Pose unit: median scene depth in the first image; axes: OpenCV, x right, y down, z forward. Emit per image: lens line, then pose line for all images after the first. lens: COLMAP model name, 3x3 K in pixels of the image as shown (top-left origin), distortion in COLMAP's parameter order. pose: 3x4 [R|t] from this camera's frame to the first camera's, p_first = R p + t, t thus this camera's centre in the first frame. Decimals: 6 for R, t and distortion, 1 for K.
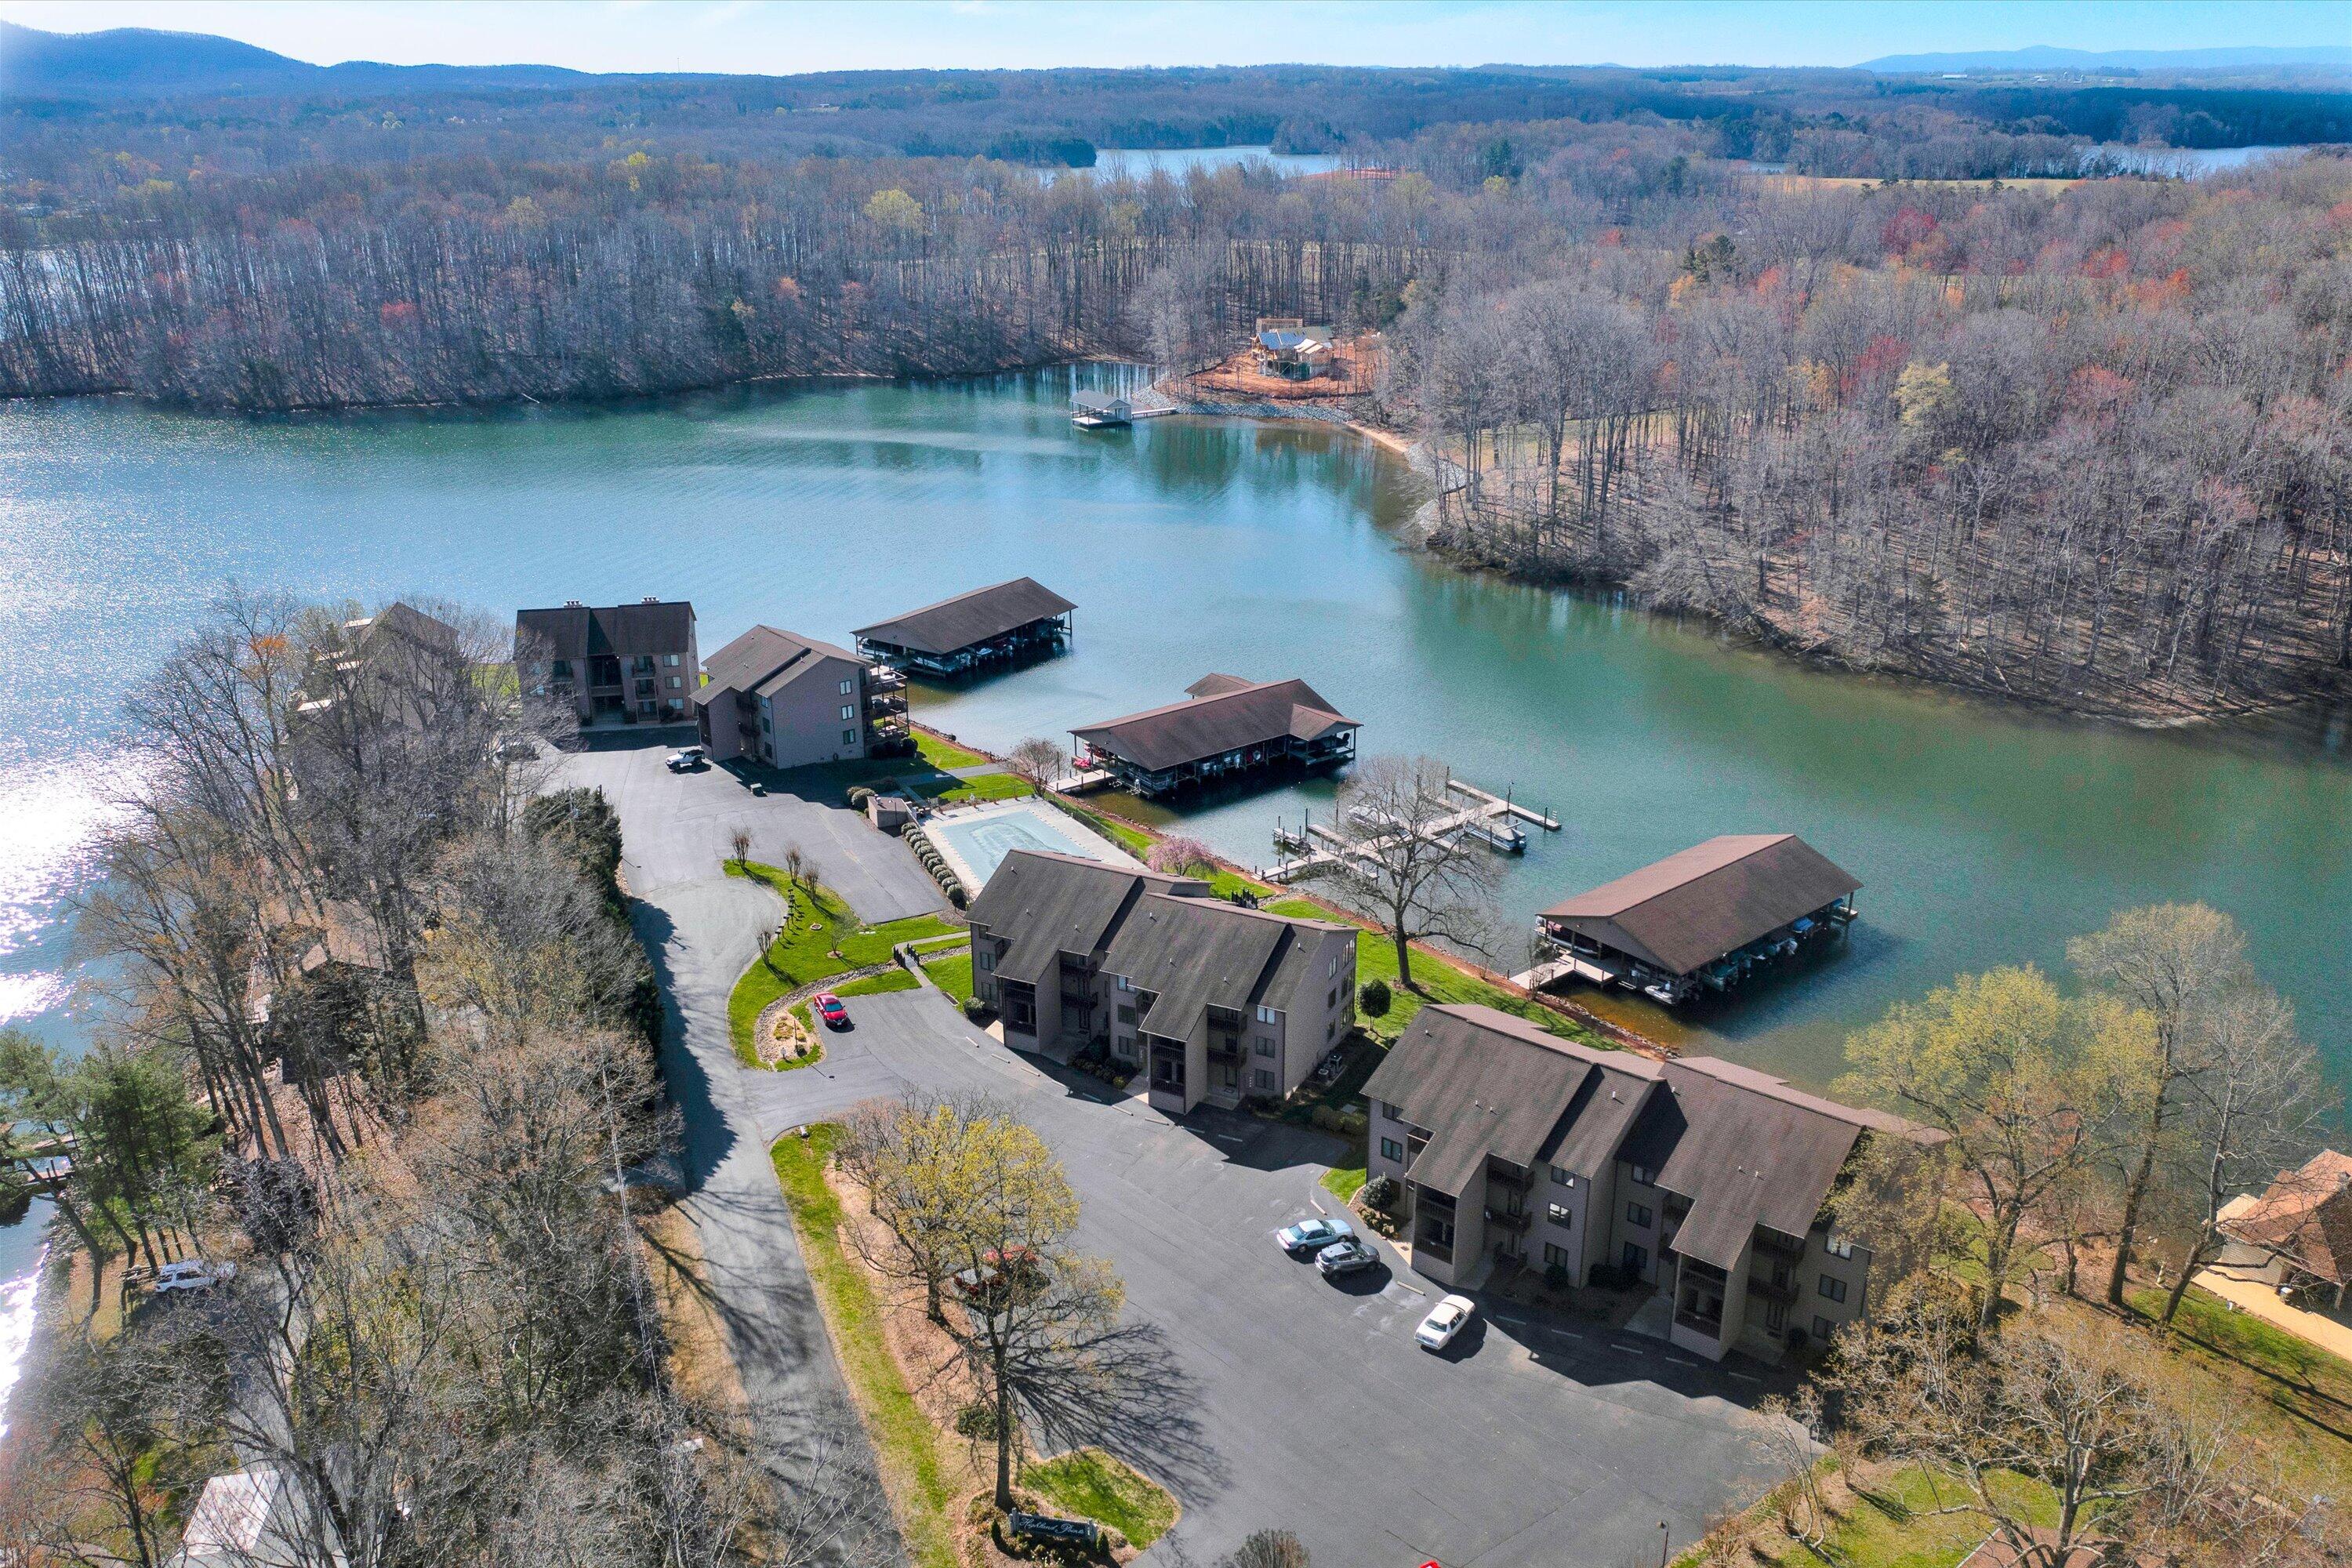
lens RADIAL K [[1895.8, 0, 1191.2], [0, 1895.8, 780.3], [0, 0, 1]] dist [-0.028593, 0.011530]
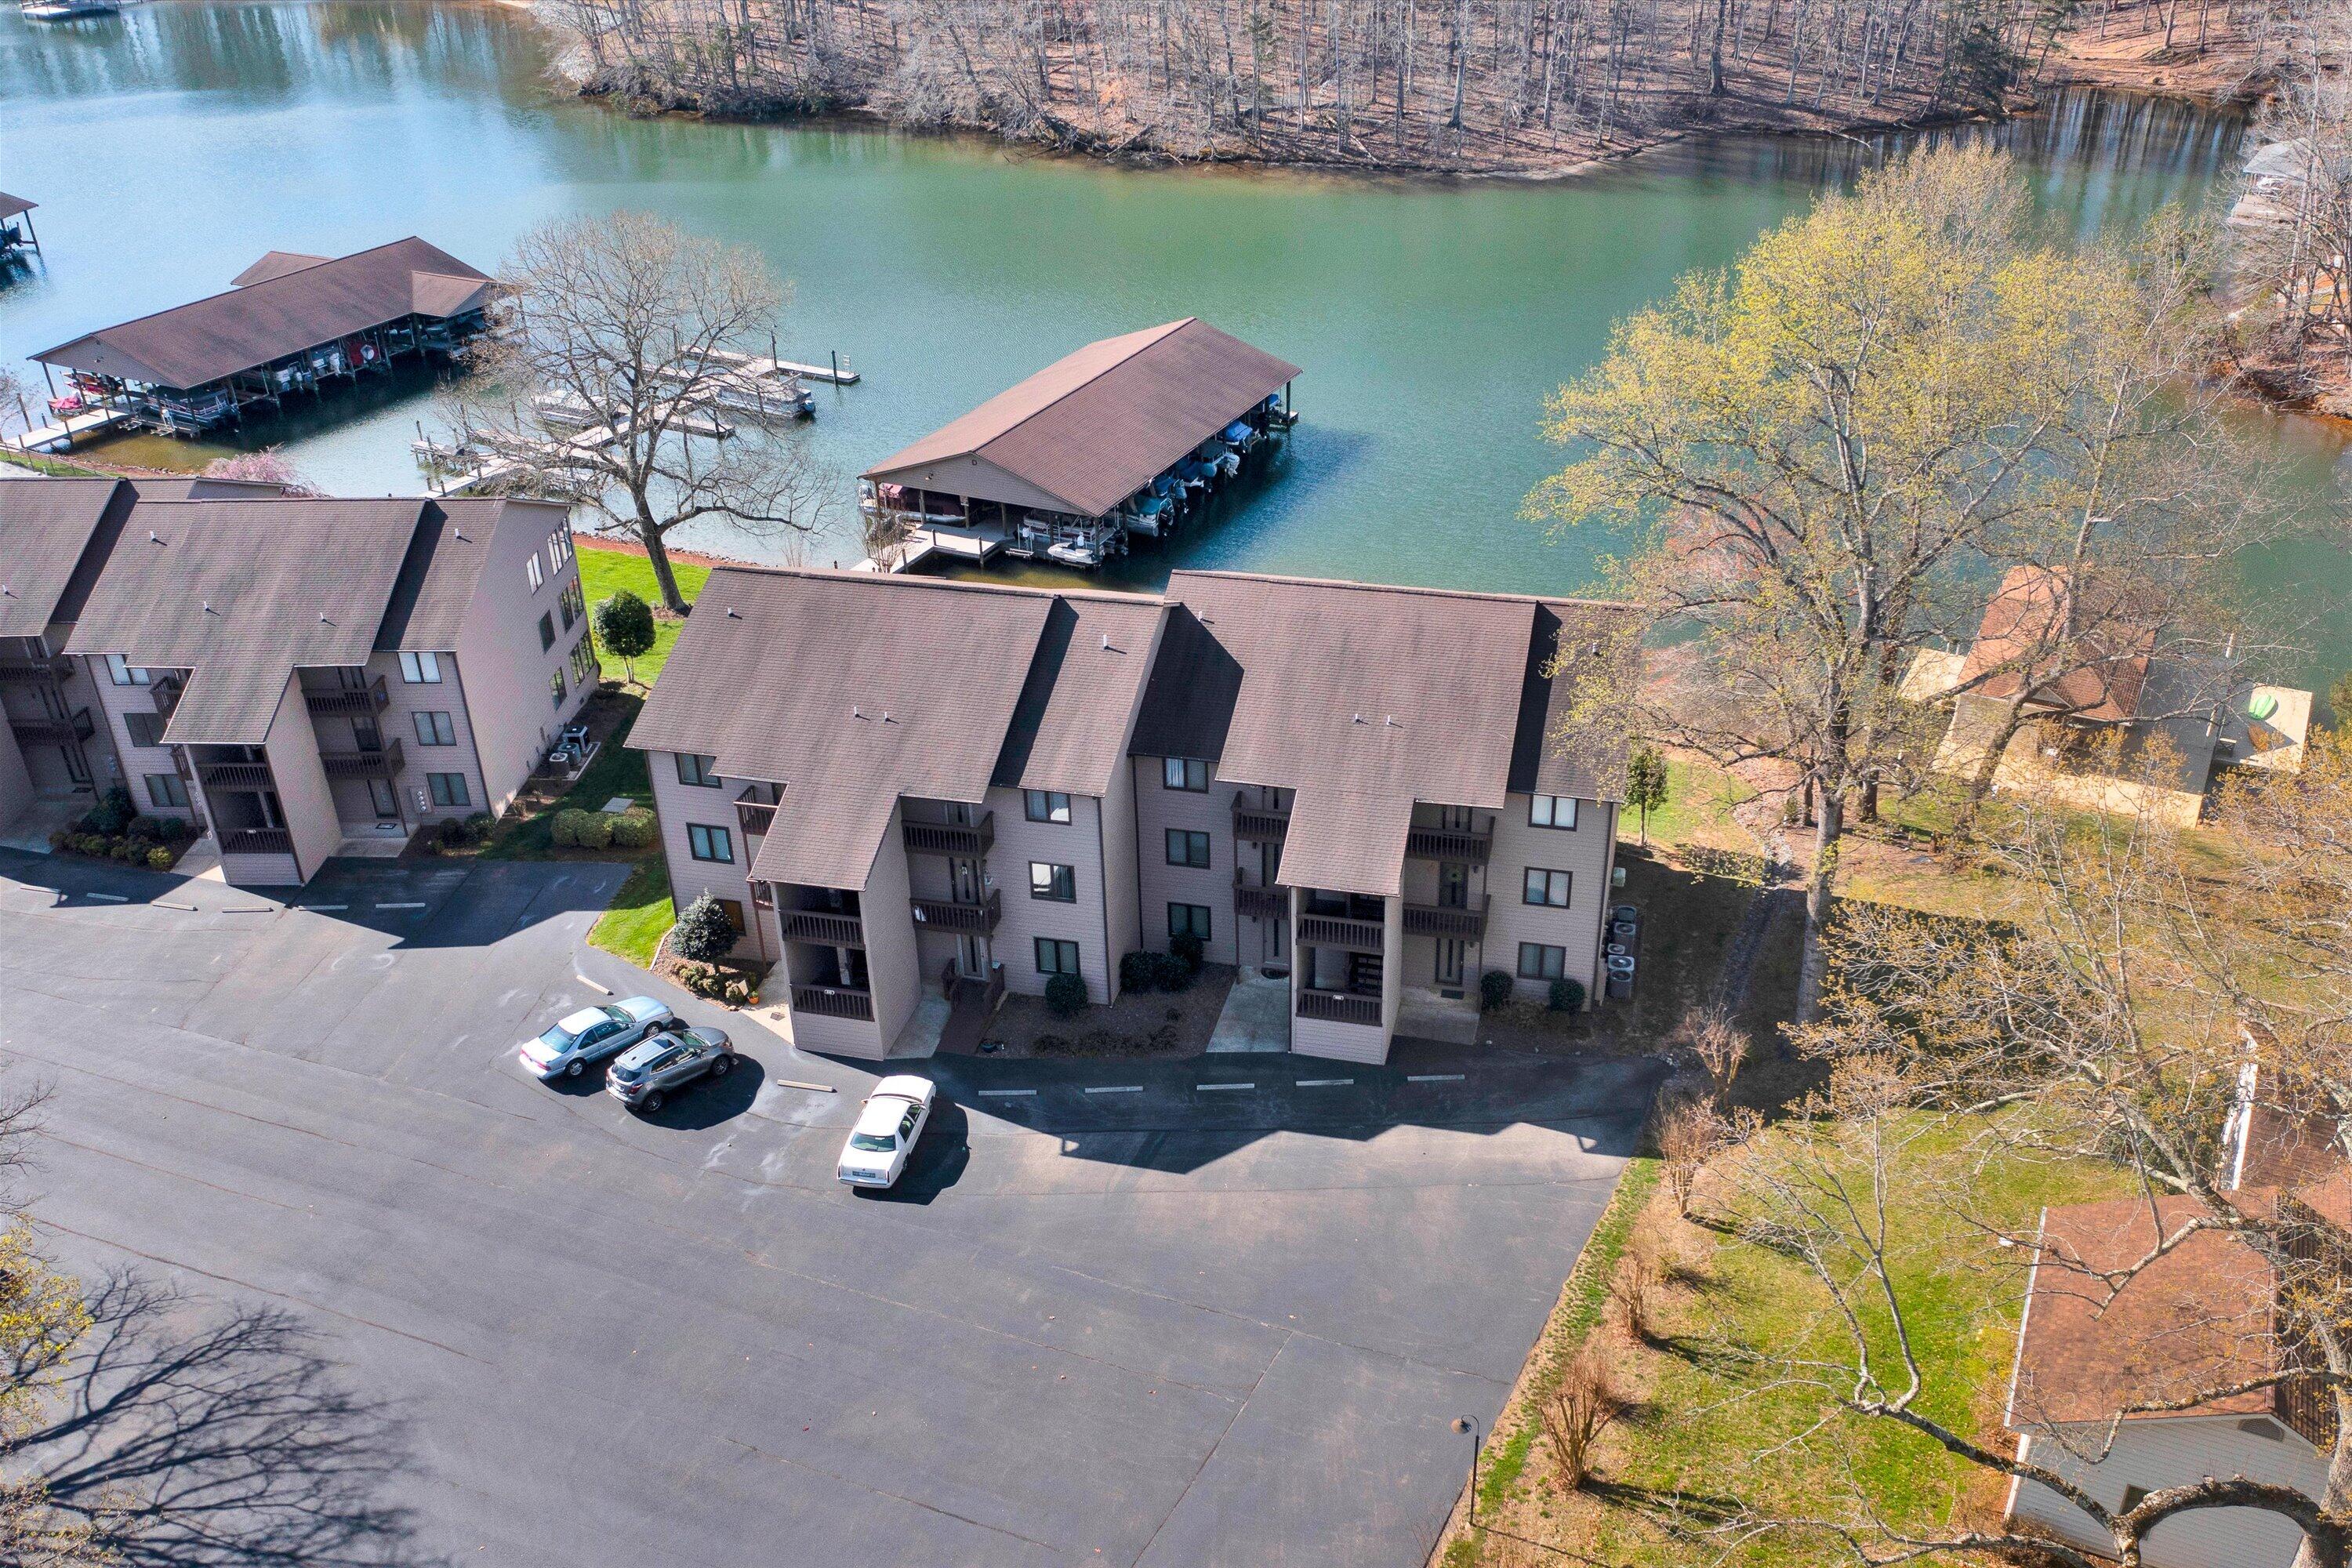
lens RADIAL K [[1895.8, 0, 1187.9], [0, 1895.8, 803.7], [0, 0, 1]] dist [-0.028593, 0.011530]
pose [[0.908984, -0.215680, 0.356694, 0.036865], [0.168304, 0.972777, 0.159304, 0.109190], [-0.381342, -0.084772, 0.920539, 0.415818]]
